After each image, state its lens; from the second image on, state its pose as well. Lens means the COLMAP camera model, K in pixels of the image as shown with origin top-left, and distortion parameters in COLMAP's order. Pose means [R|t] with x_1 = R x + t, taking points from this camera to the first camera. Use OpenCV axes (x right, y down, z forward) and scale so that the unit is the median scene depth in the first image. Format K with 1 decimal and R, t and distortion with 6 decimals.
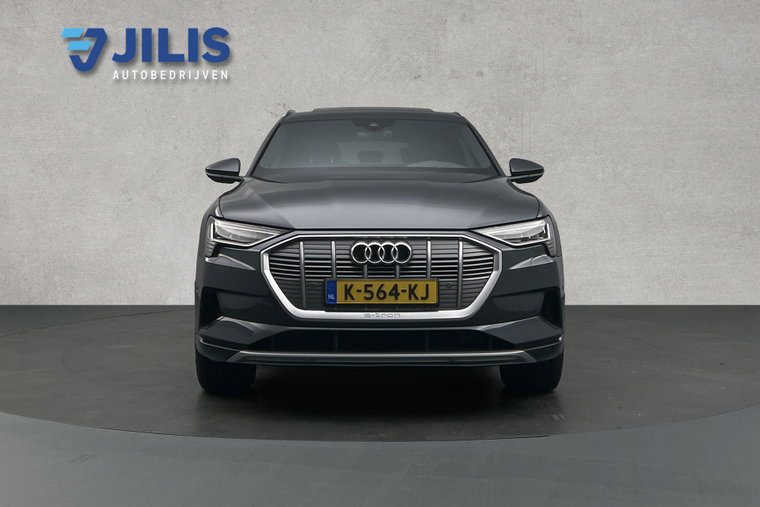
lens RADIAL K [[595.2, 0, 380.3], [0, 595.2, 254.7], [0, 0, 1]] dist [-0.002085, 0.003290]
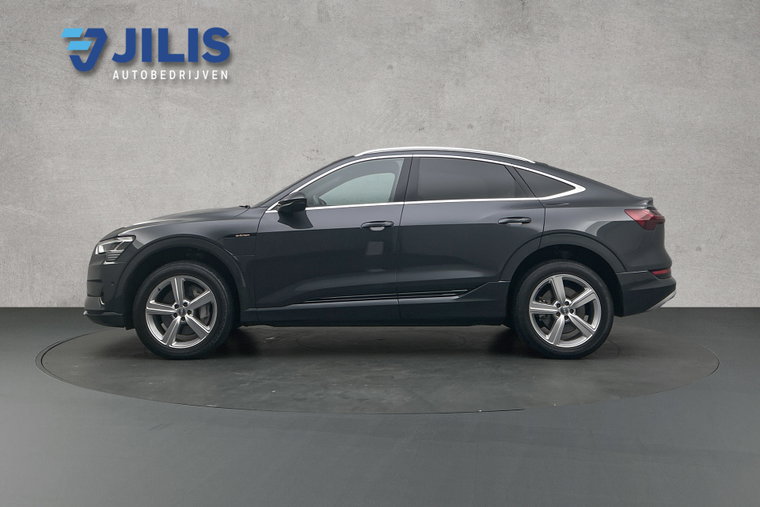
lens RADIAL K [[595.2, 0, 378.2], [0, 595.2, 252.9], [0, 0, 1]] dist [-0.002085, 0.003290]
pose [[1.000000, -0.000158, 0.000660, -0.031656], [0.000157, 1.000000, 0.000579, -0.032897], [-0.000660, -0.000579, 1.000000, -0.279868]]
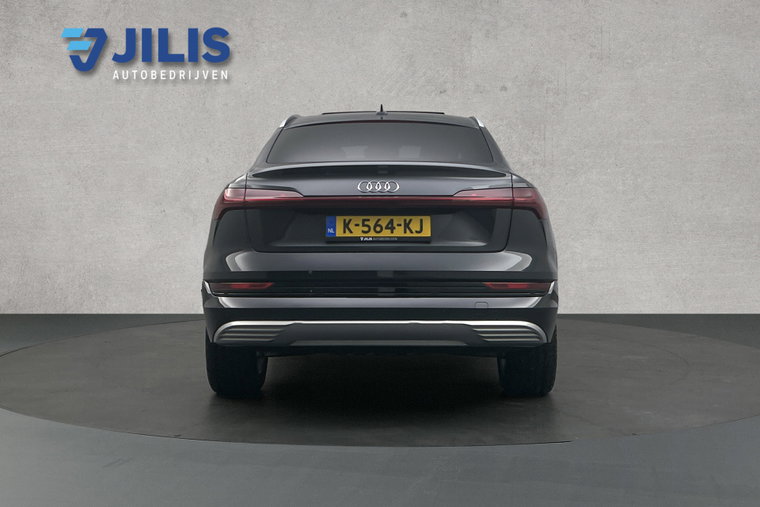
lens RADIAL K [[595.2, 0, 379.3], [0, 595.2, 254.0], [0, 0, 1]] dist [-0.002085, 0.003290]
pose [[1.000000, 0.000120, 0.000002, -0.047159], [-0.000120, 1.000000, -0.000191, -0.018229], [-0.000002, 0.000191, 1.000000, -0.026730]]
